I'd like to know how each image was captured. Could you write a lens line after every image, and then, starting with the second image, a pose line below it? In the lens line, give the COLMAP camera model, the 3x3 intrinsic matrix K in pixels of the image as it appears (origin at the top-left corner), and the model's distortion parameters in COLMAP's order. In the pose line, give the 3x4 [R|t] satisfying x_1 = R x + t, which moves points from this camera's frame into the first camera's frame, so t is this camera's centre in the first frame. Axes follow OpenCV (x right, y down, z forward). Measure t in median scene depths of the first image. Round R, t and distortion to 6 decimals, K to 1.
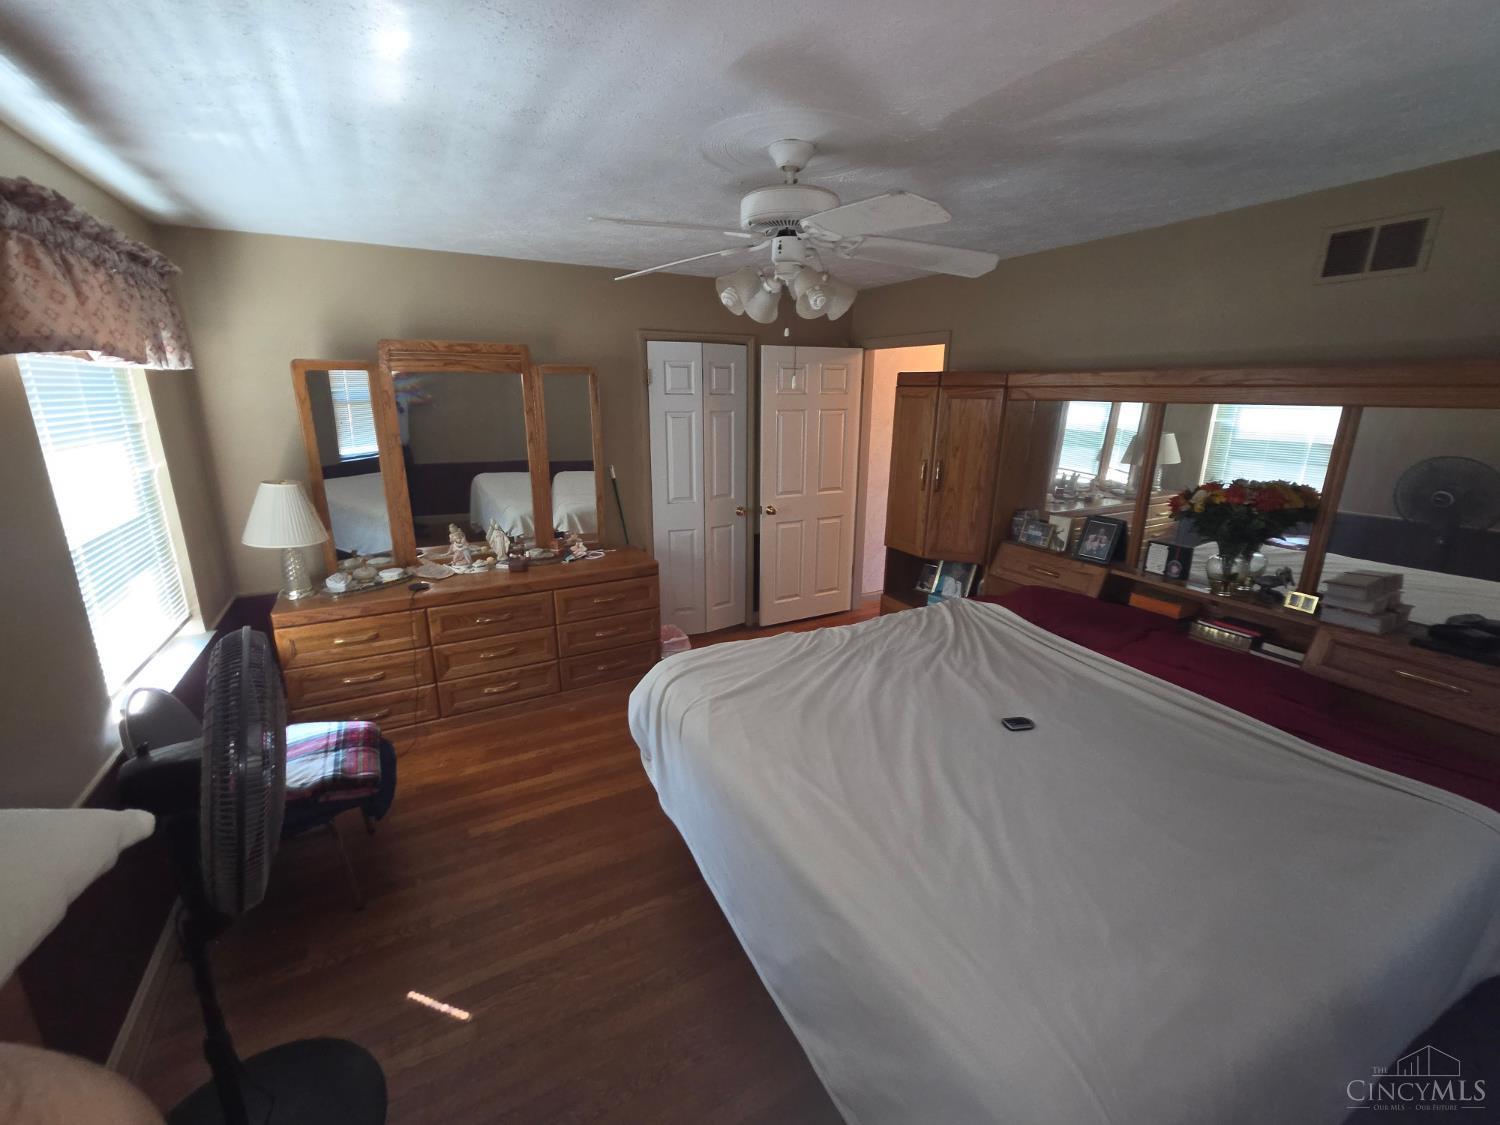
lens RADIAL K [[611.1, 0, 741.6], [0, 611.1, 554.8], [0, 0, 1]] dist [-0.006542, -0.001018]
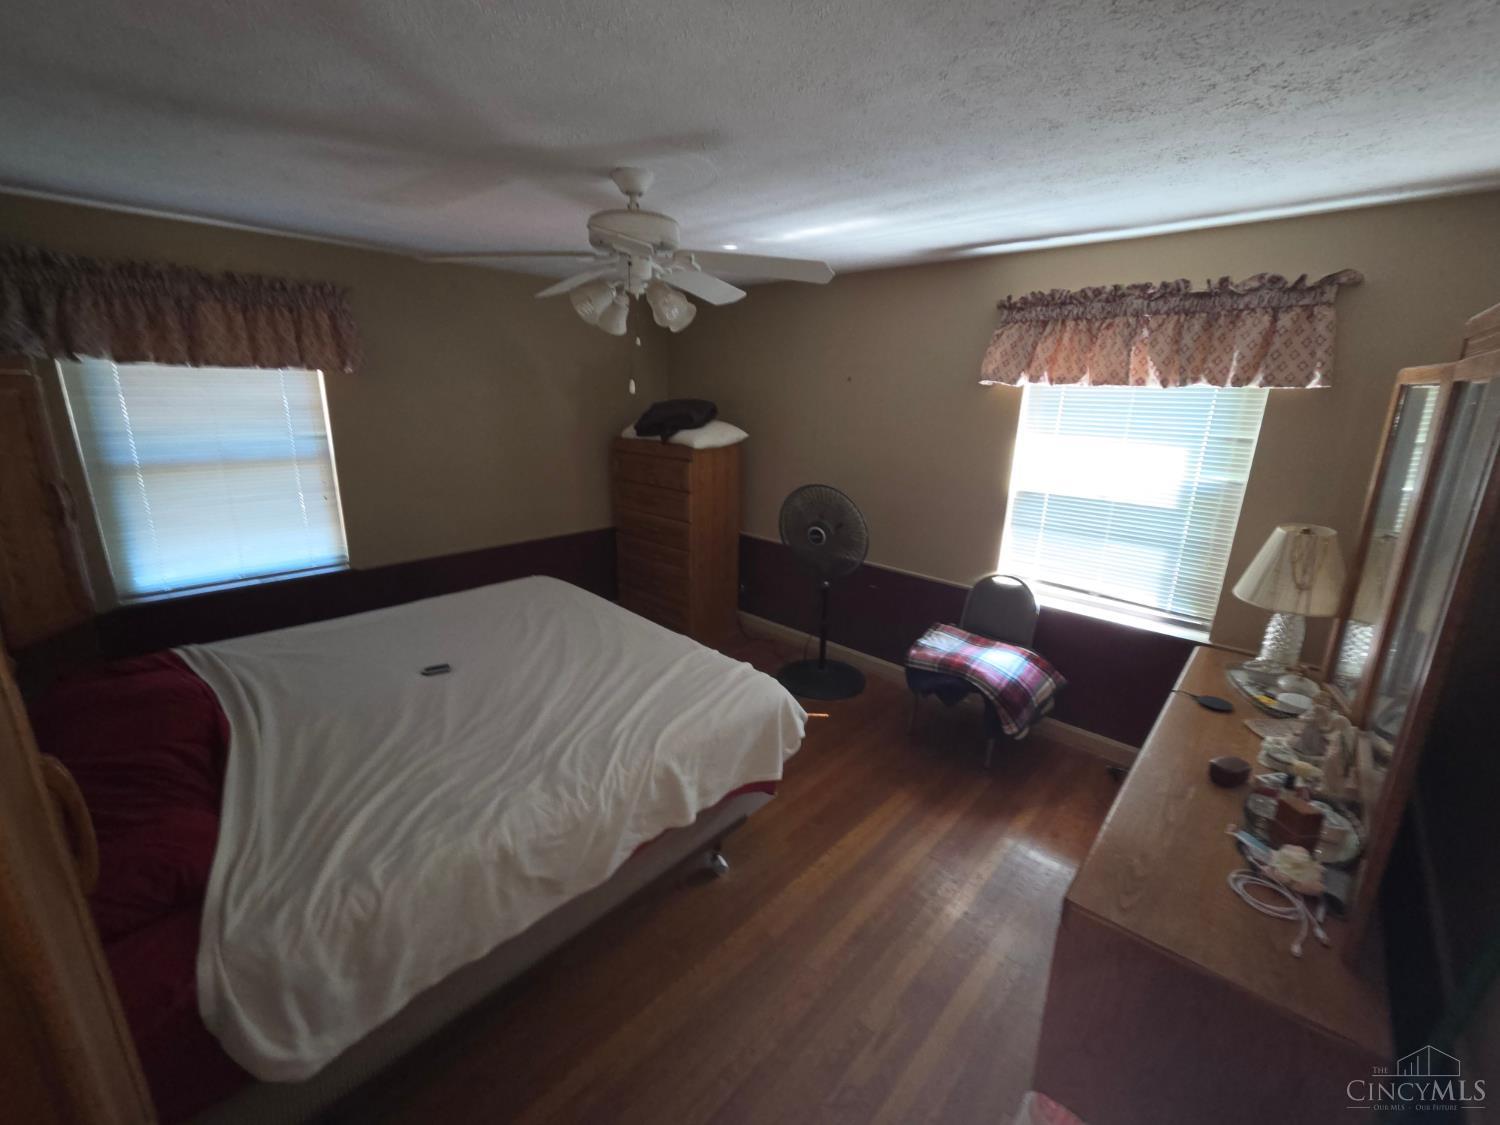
lens RADIAL K [[611.1, 0, 737.1], [0, 611.1, 558.4], [0, 0, 1]] dist [-0.006542, -0.001018]
pose [[-0.947976, 0.055750, -0.313423, 0.231188], [-0.113199, 0.861166, 0.495559, -0.485034], [0.297537, 0.505257, -0.810054, 1.776500]]
